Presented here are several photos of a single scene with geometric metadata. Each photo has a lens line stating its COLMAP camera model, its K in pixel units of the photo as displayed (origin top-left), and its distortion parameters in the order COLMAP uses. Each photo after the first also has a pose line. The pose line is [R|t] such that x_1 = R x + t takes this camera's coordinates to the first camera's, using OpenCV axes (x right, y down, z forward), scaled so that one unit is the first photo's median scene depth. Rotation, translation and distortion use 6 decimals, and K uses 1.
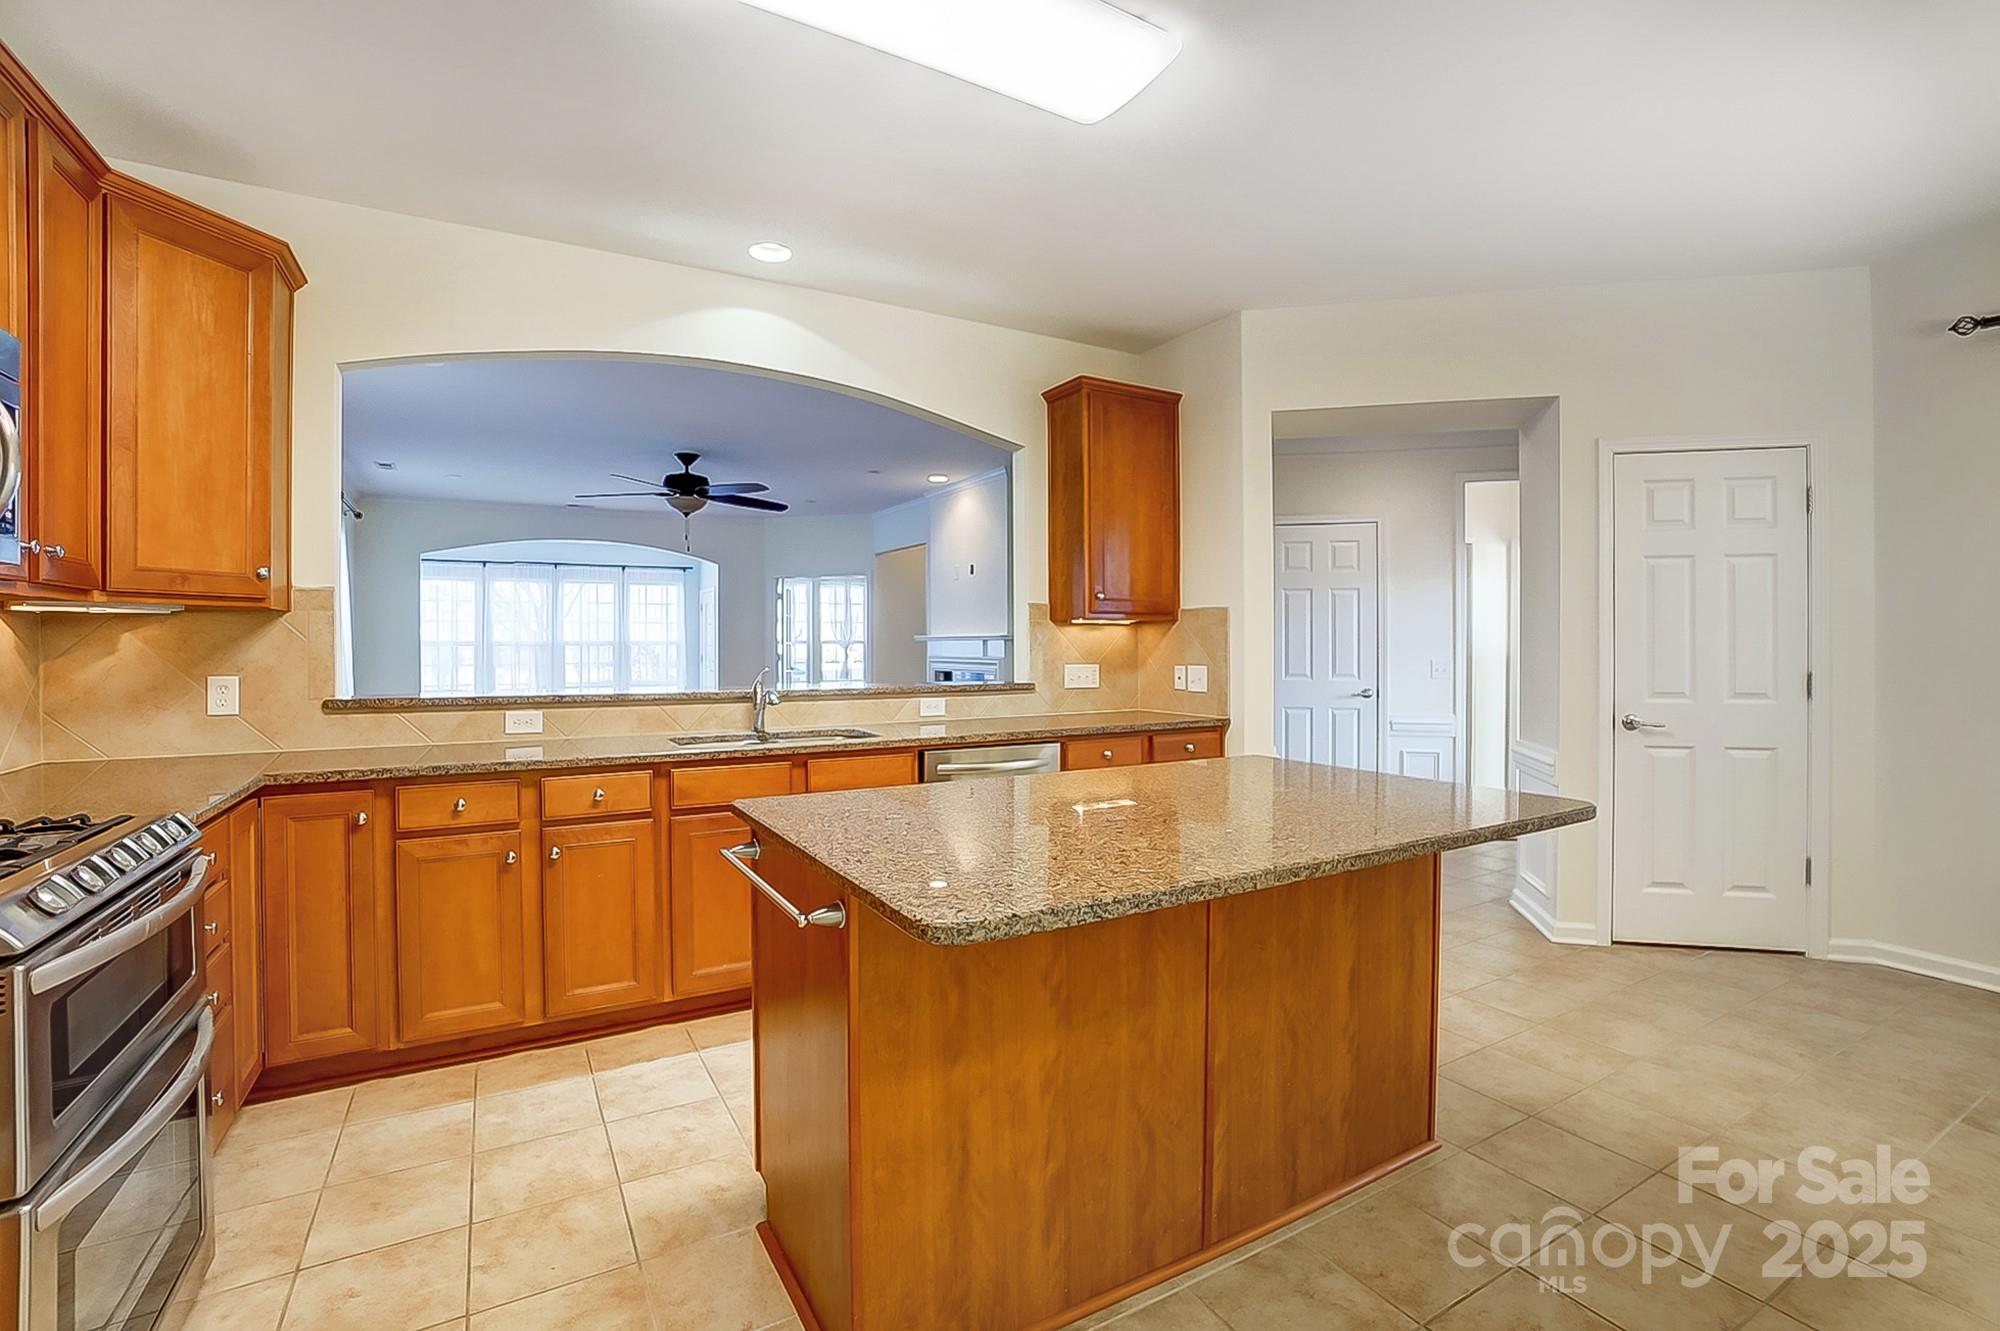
lens RADIAL K [[903.2, 0, 1005.3], [0, 903.2, 648.8], [0, 0, 1]] dist [-0.042912, 0.009632]
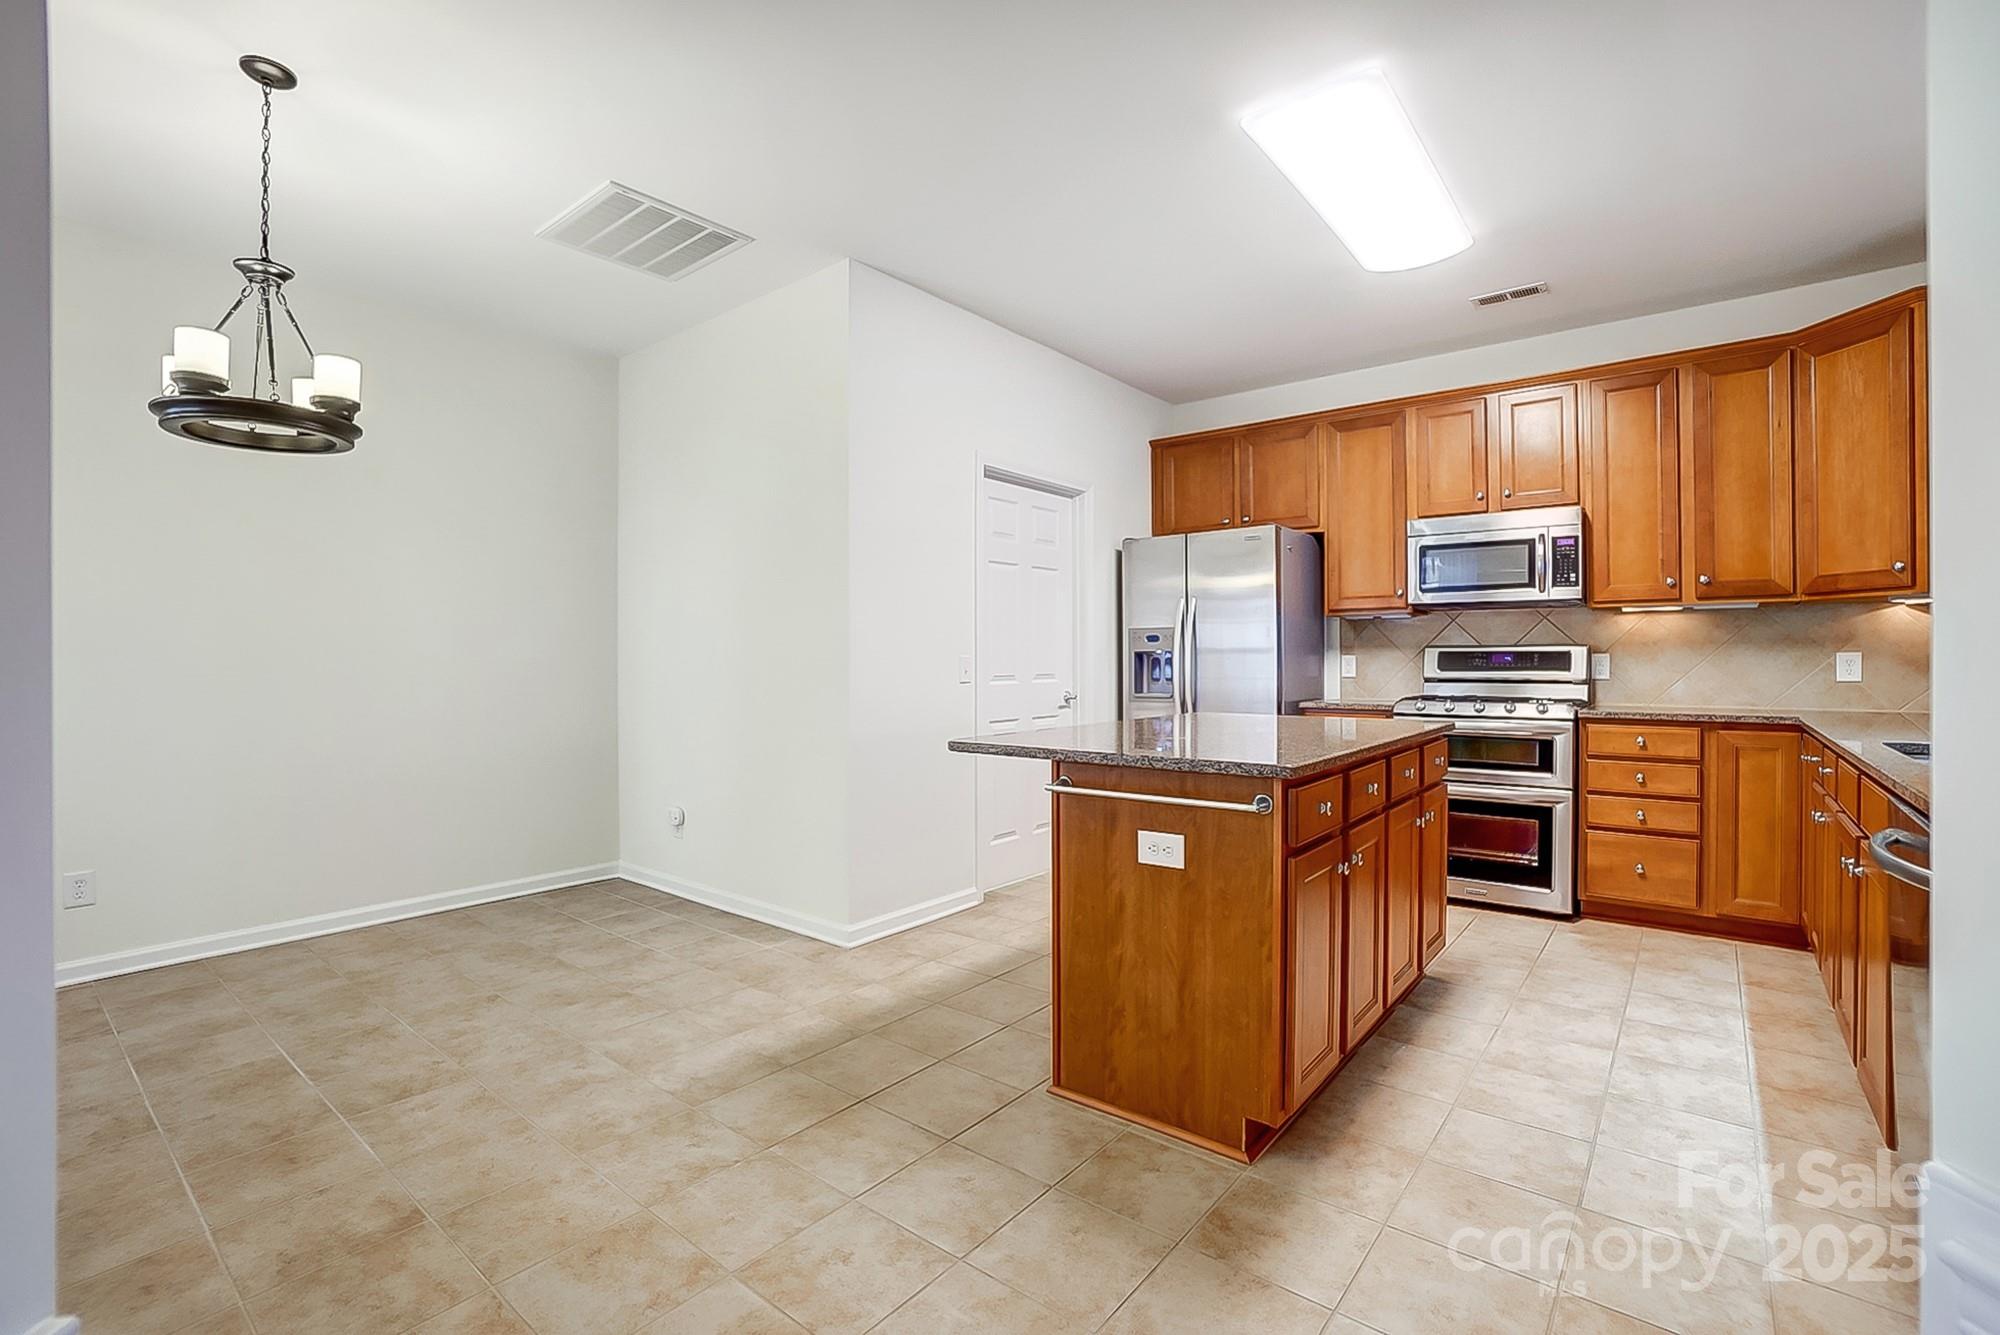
lens RADIAL K [[903.2, 0, 983.1], [0, 903.2, 655.7], [0, 0, 1]] dist [-0.042912, 0.009632]
pose [[-0.939687, 0.003561, -0.342018, 0.644132], [0.002547, 0.999991, 0.003414, 0.026457], [0.342027, 0.002336, -0.939687, 1.374502]]
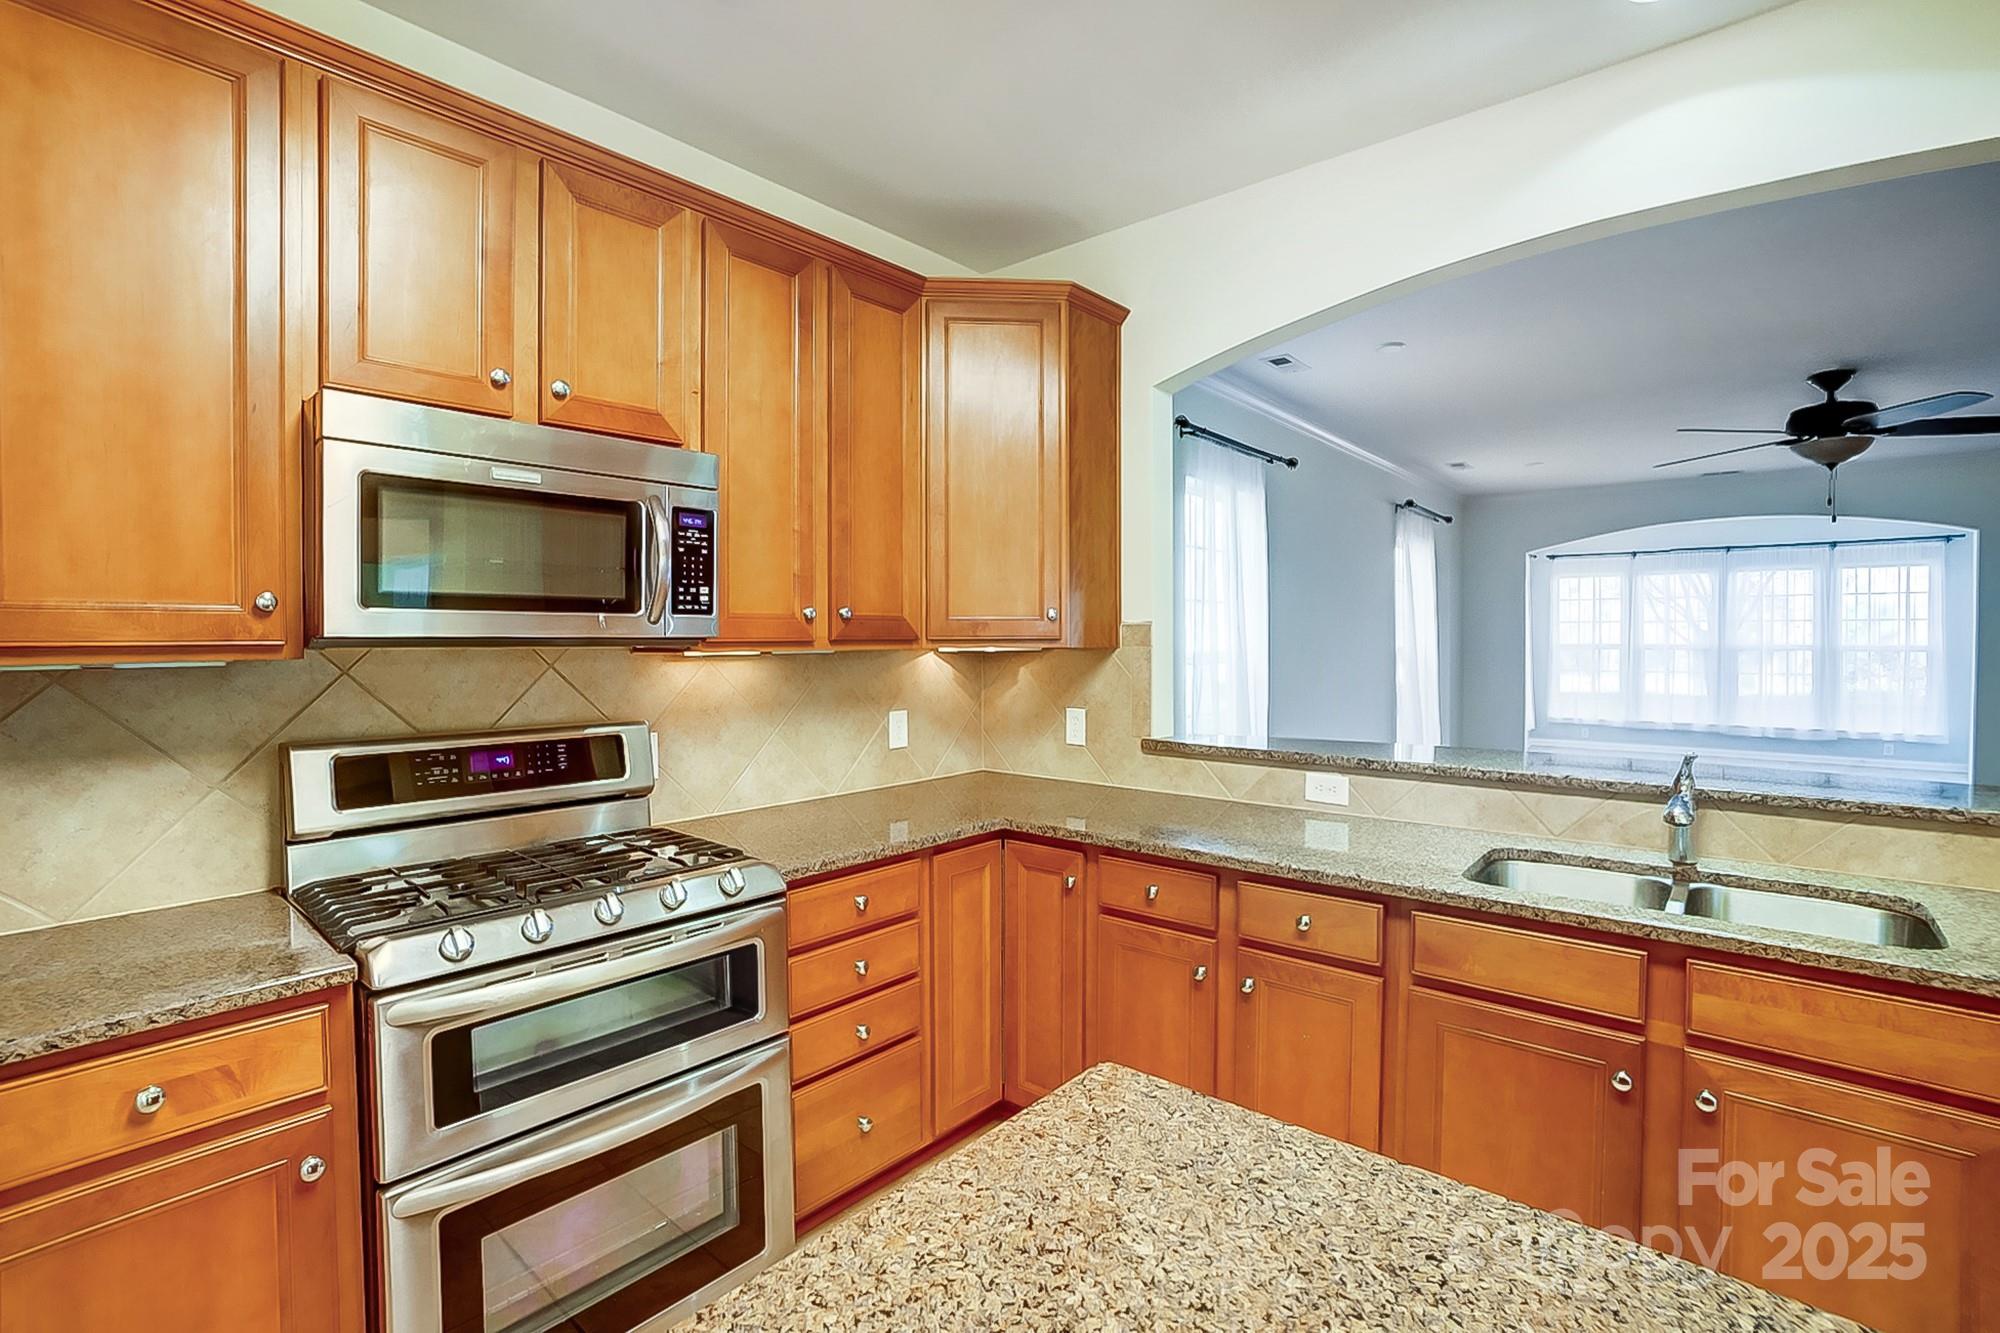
lens RADIAL K [[903.2, 0, 1003.8], [0, 903.2, 653.4], [0, 0, 1]] dist [-0.042912, 0.009632]
pose [[0.331483, 0.020291, -0.943243, 0.101969], [-0.004351, 0.999791, 0.019978, -0.050033], [0.943451, -0.002518, 0.331502, 0.477917]]
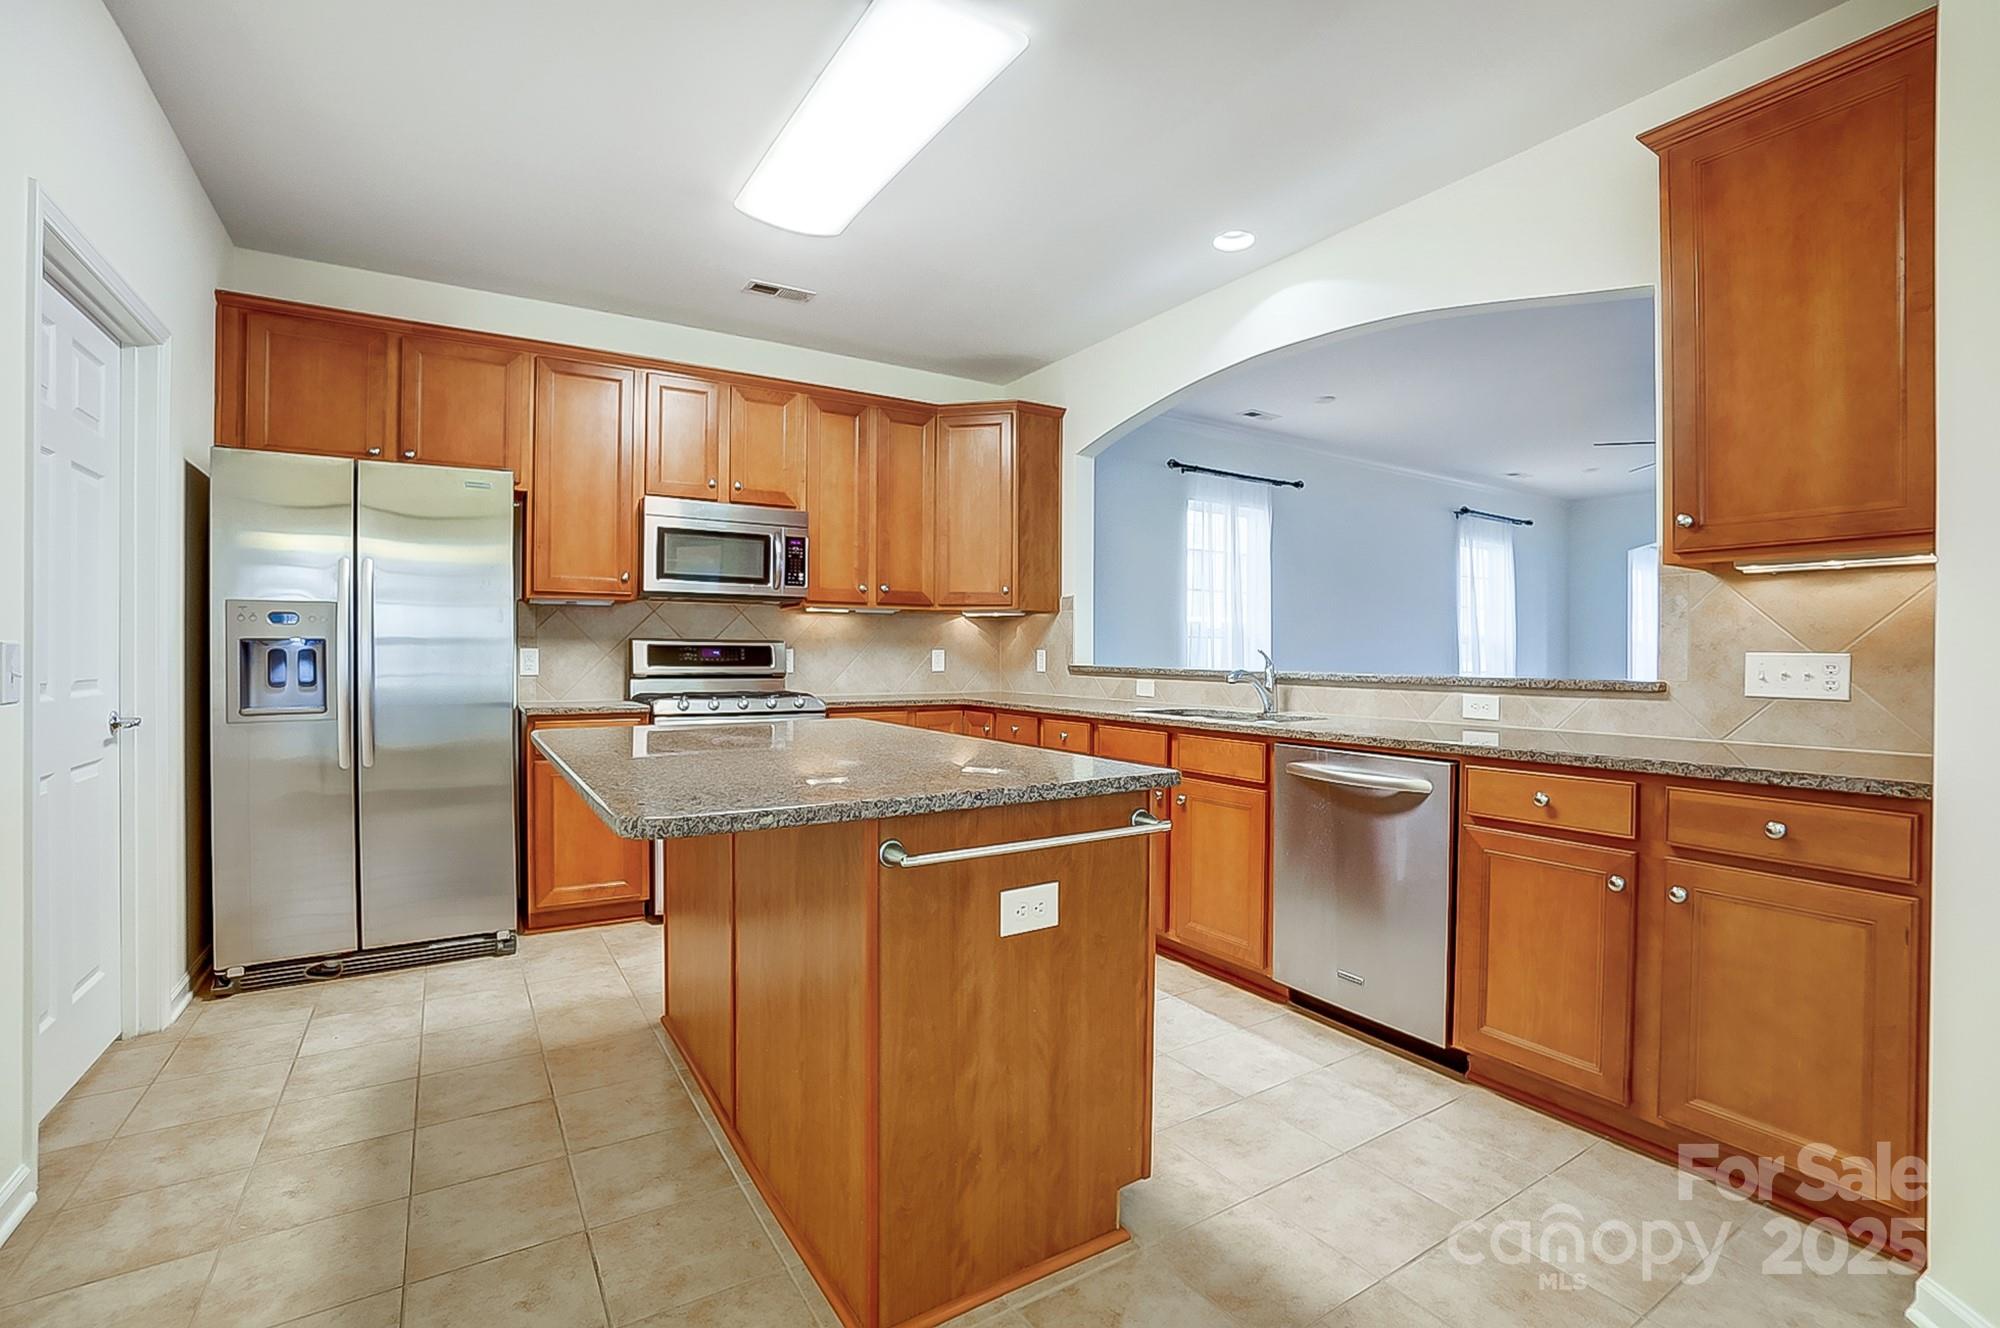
lens RADIAL K [[903.2, 0, 1005.2], [0, 903.2, 653.8], [0, 0, 1]] dist [-0.042912, 0.009632]
pose [[0.036568, 0.003119, -0.999326, 0.793213], [-0.010619, 0.999940, 0.002733, 0.030260], [0.999275, 0.010512, 0.036599, 0.745151]]
